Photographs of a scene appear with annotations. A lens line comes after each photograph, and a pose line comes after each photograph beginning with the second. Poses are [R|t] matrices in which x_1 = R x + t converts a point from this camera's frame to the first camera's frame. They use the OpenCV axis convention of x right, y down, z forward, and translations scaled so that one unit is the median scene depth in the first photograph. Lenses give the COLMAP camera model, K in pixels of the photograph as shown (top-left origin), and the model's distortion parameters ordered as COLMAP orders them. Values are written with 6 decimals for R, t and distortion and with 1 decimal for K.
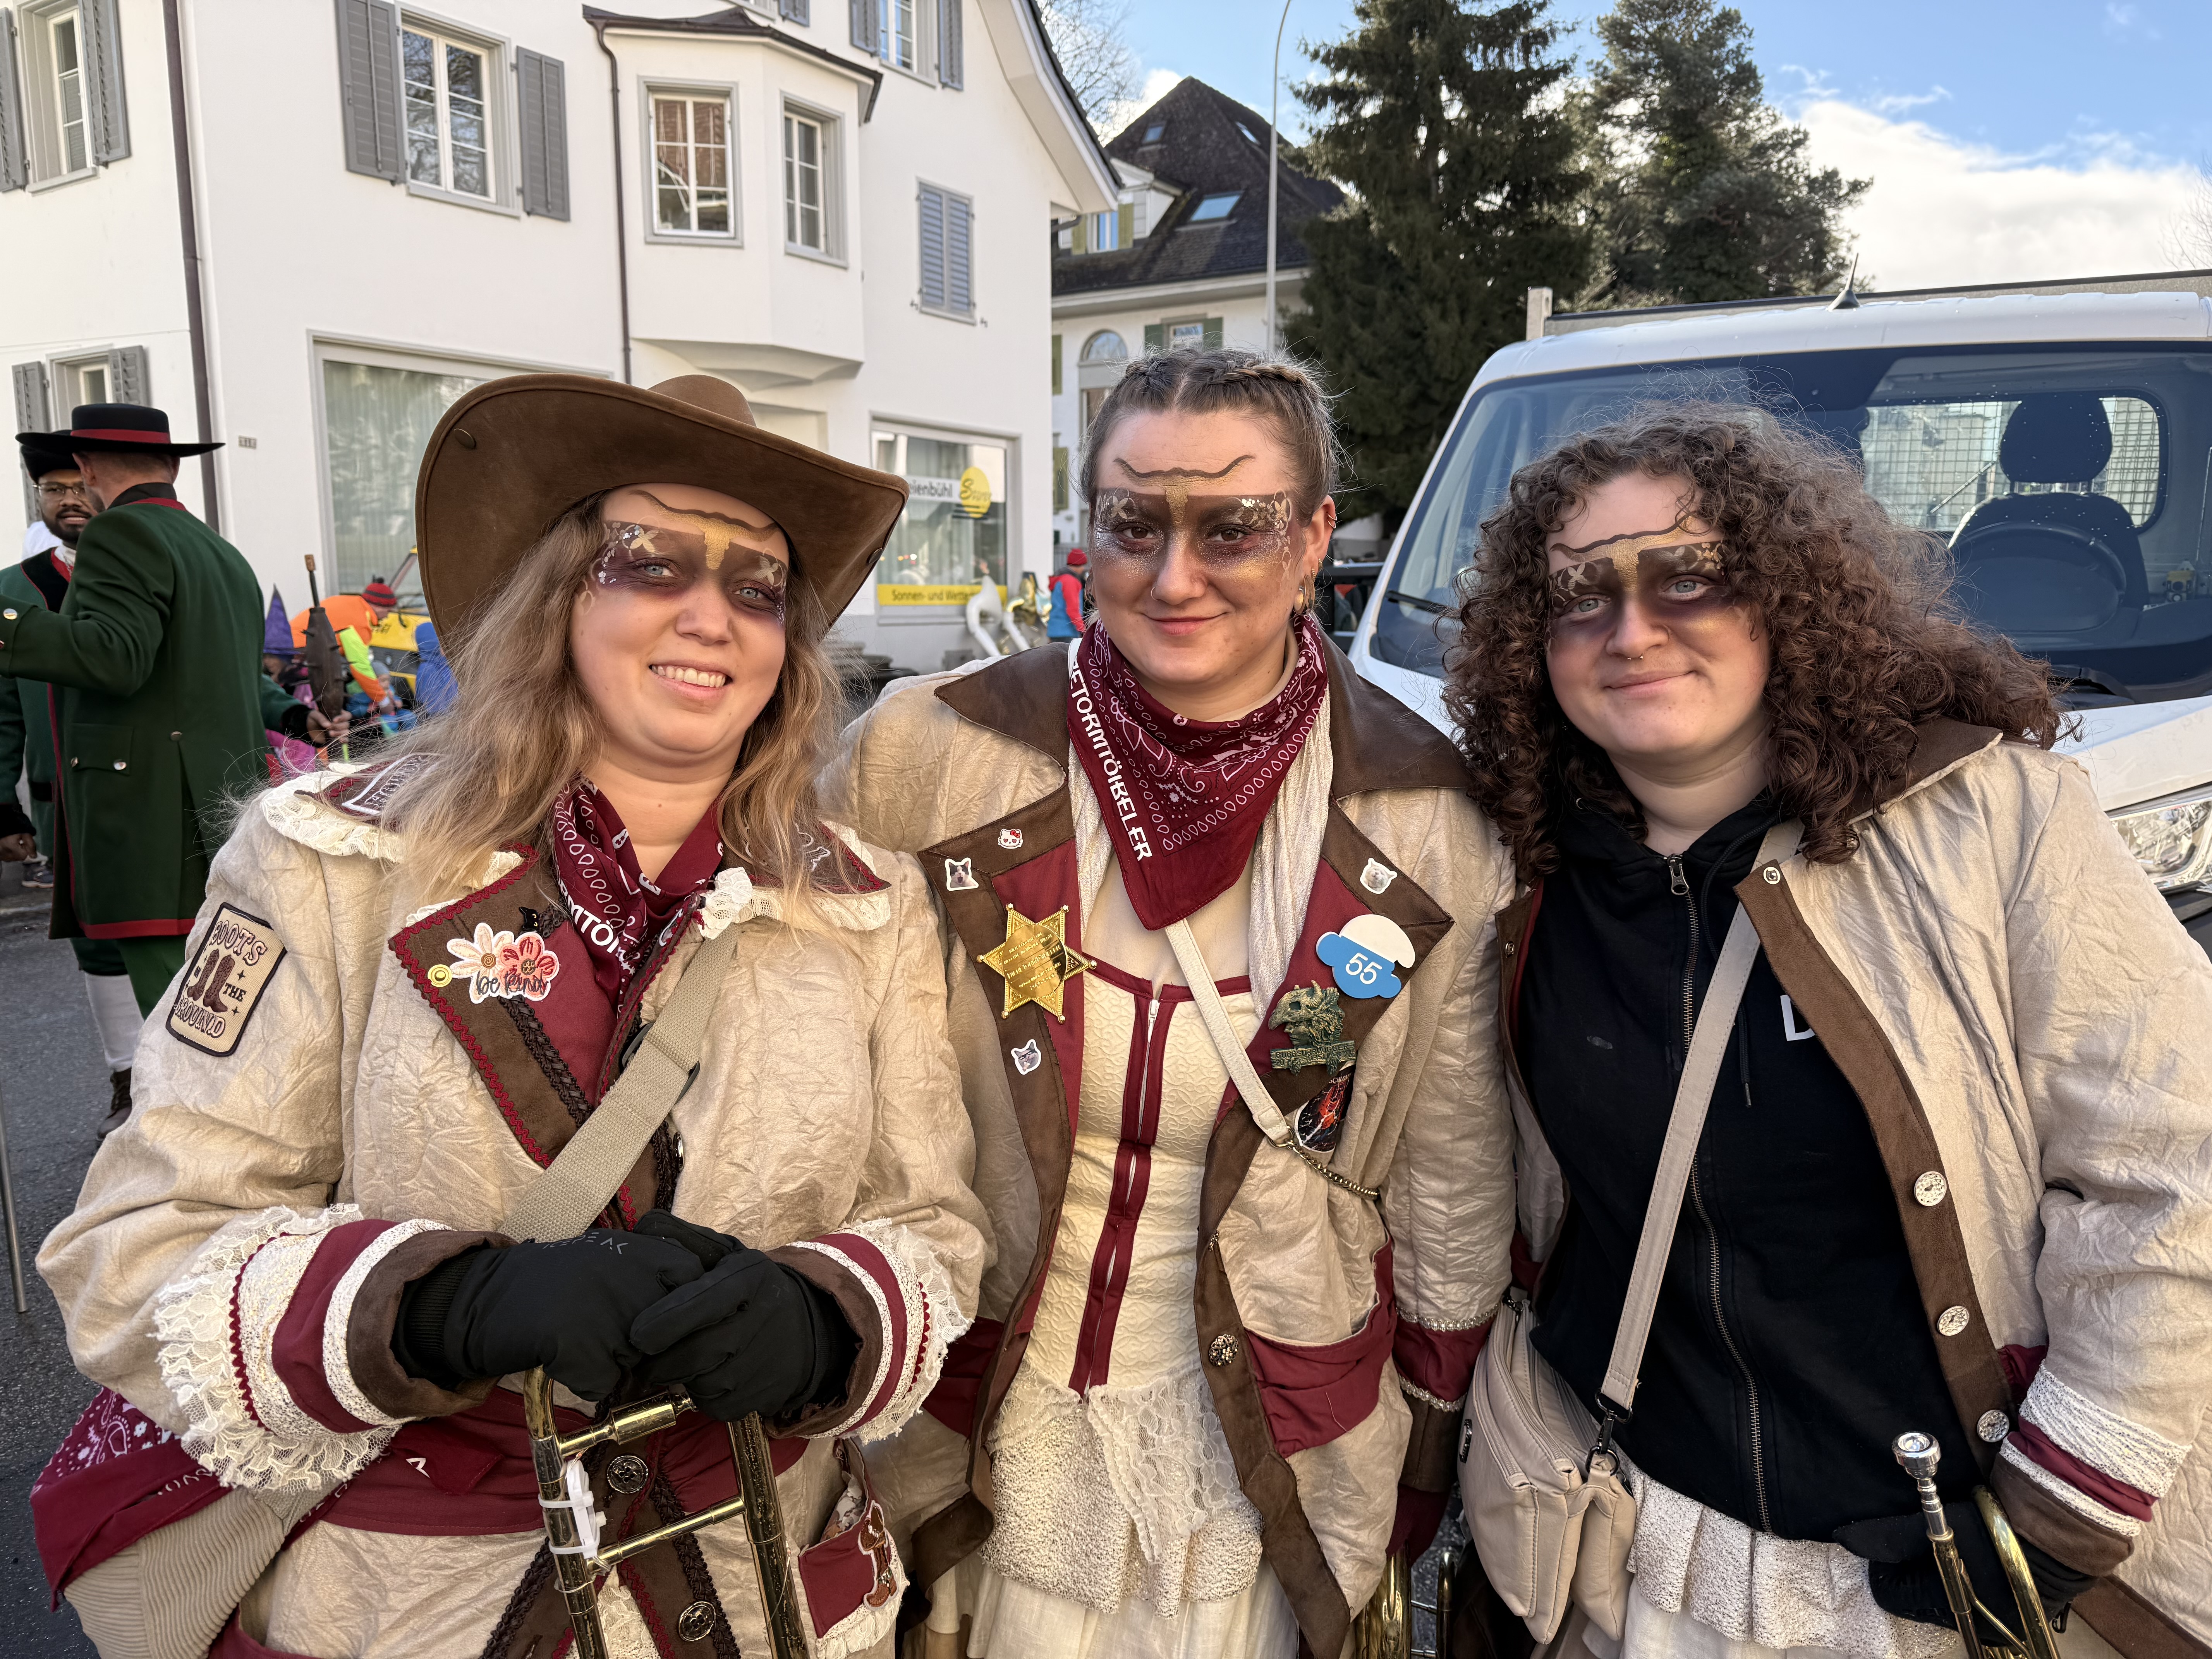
lens RADIAL K [[1534.5, 0, 1106.0], [0, 1534.5, 829.5], [0, 0, 1]] dist [-0.043486, -0.009430]
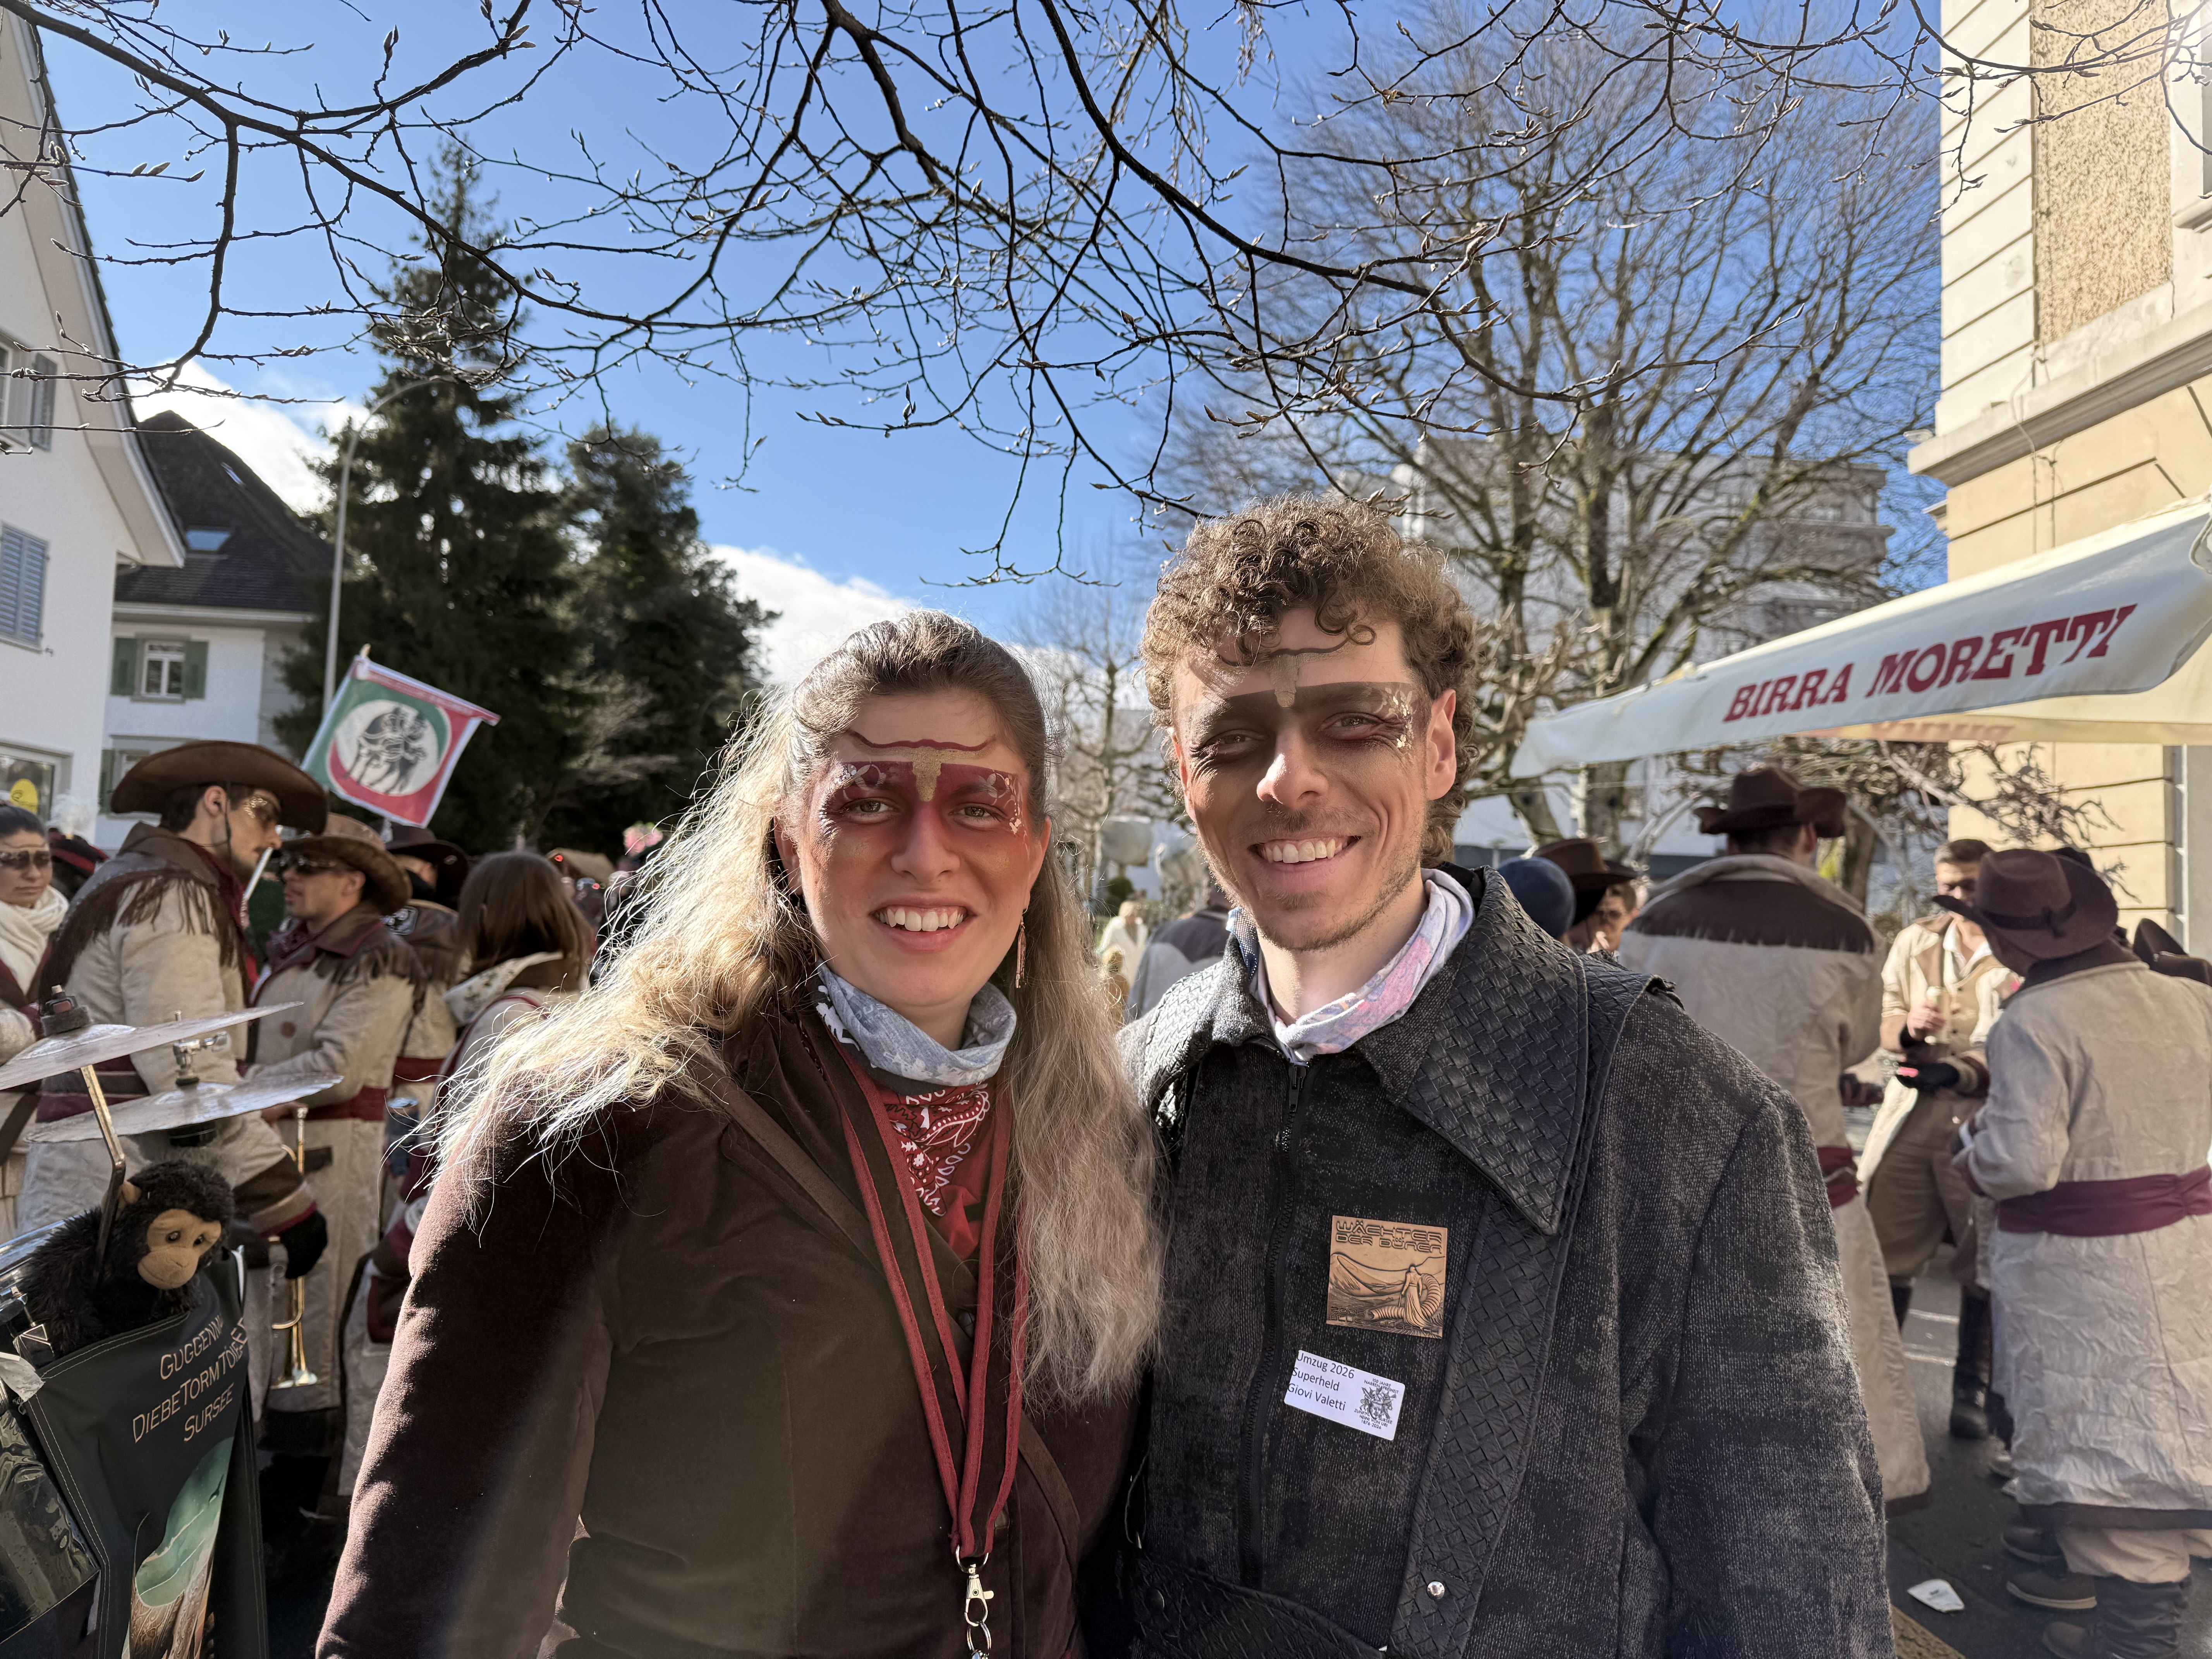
lens RADIAL K [[1534.5, 0, 1106.0], [0, 1534.5, 829.5], [0, 0, 1]] dist [-0.043486, -0.009430]
pose [[0.778295, 0.056365, 0.625364, -0.109248], [0.076979, 0.979884, -0.184123, 0.033451], [-0.623162, 0.191442, 0.758300, -0.181556]]
